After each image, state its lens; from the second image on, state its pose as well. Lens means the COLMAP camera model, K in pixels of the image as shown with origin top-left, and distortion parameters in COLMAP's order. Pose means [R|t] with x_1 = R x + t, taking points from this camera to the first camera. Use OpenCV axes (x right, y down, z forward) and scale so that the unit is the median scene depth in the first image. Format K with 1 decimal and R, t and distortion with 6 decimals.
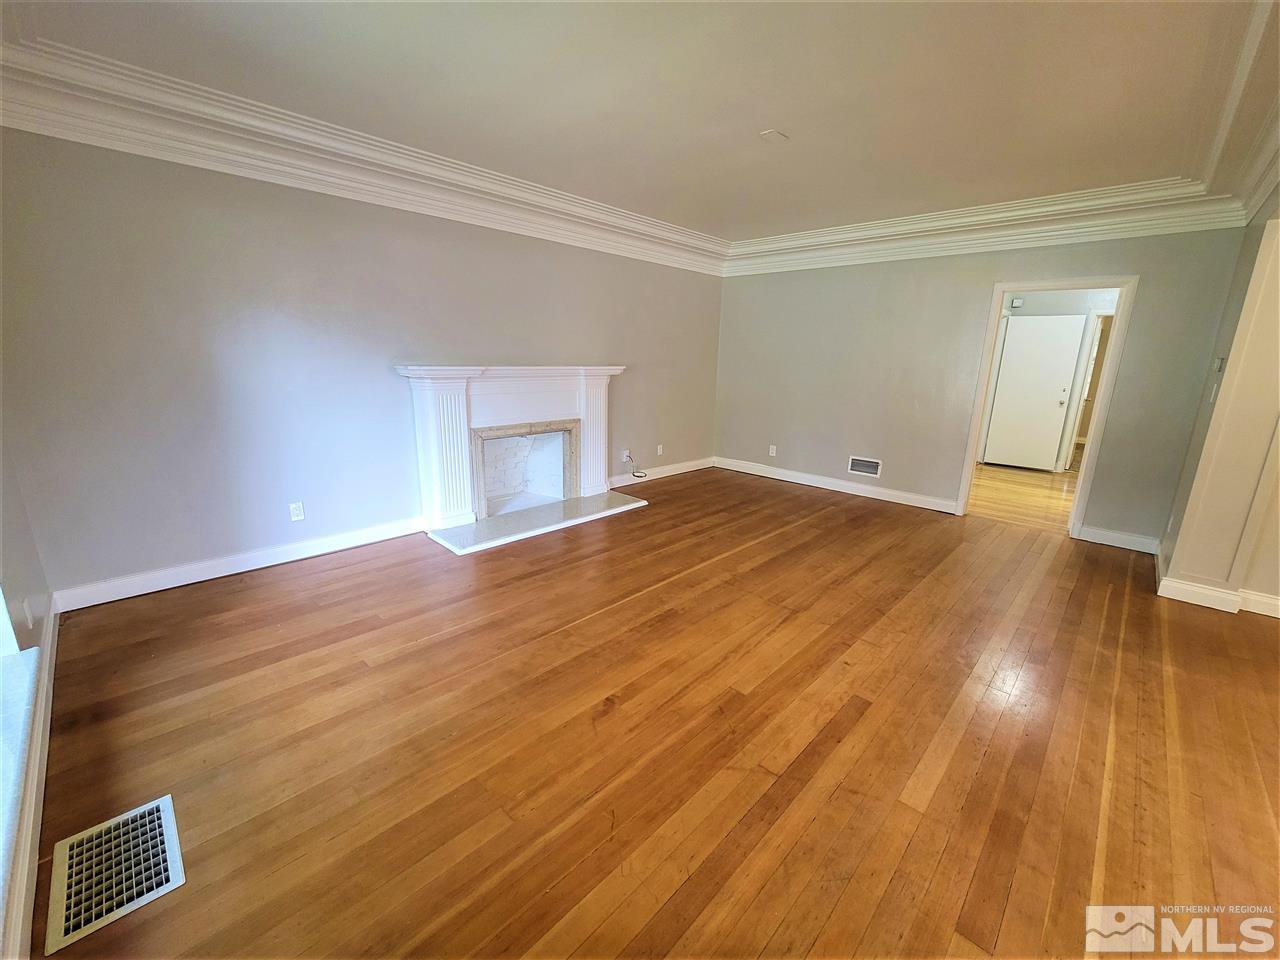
lens RADIAL K [[514.5, 0, 640.0], [0, 514.5, 480.0], [0, 0, 1]] dist [-0.000256, -0.000026]
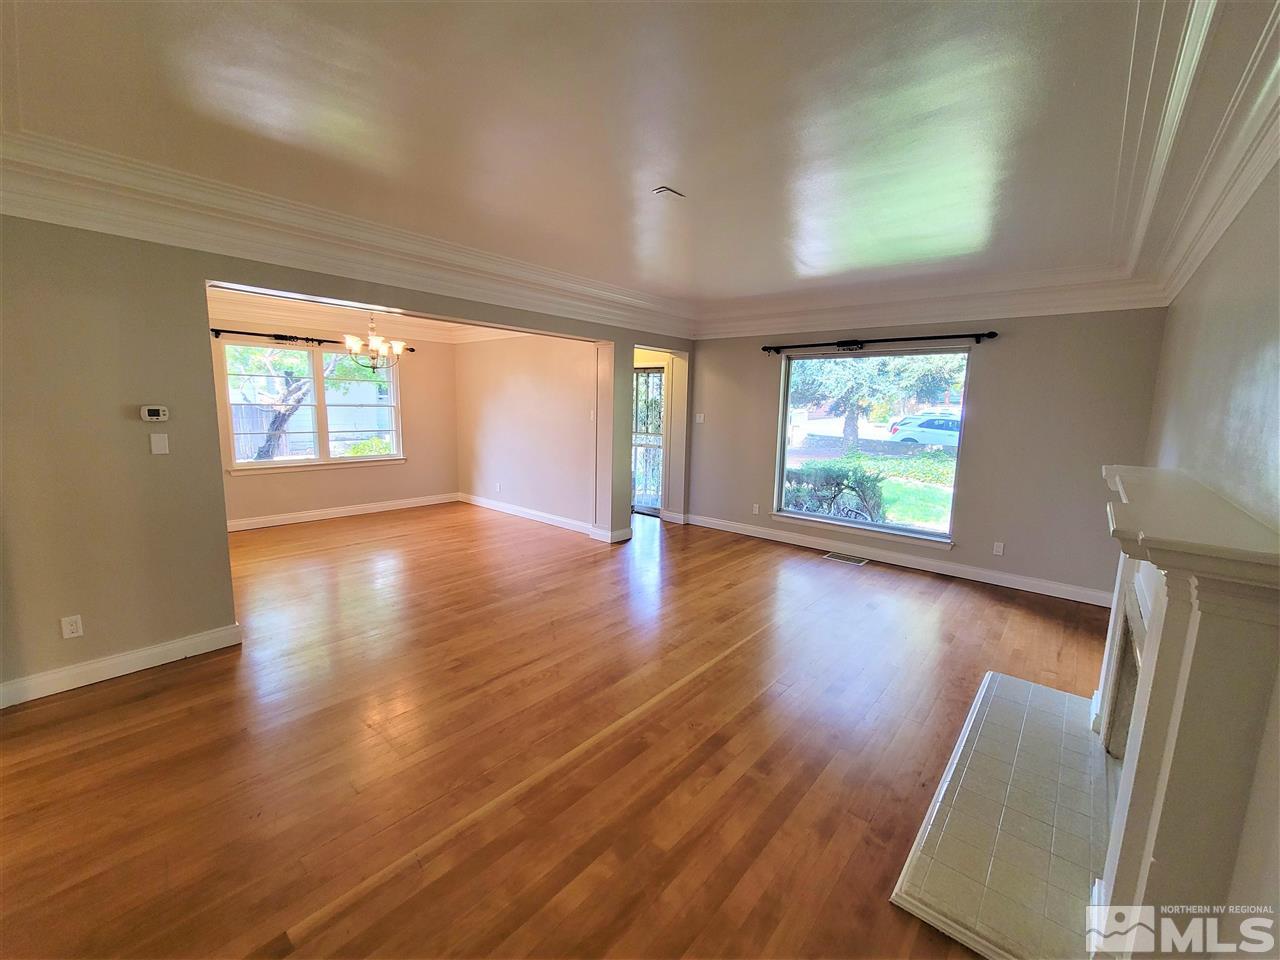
lens RADIAL K [[514.5, 0, 640.0], [0, 514.5, 480.0], [0, 0, 1]] dist [-0.000256, -0.000026]
pose [[-0.997388, -0.037717, -0.061599, 0.255335], [-0.058276, 0.924064, 0.377770, -0.391285], [0.042673, 0.380373, -0.923848, 1.481238]]
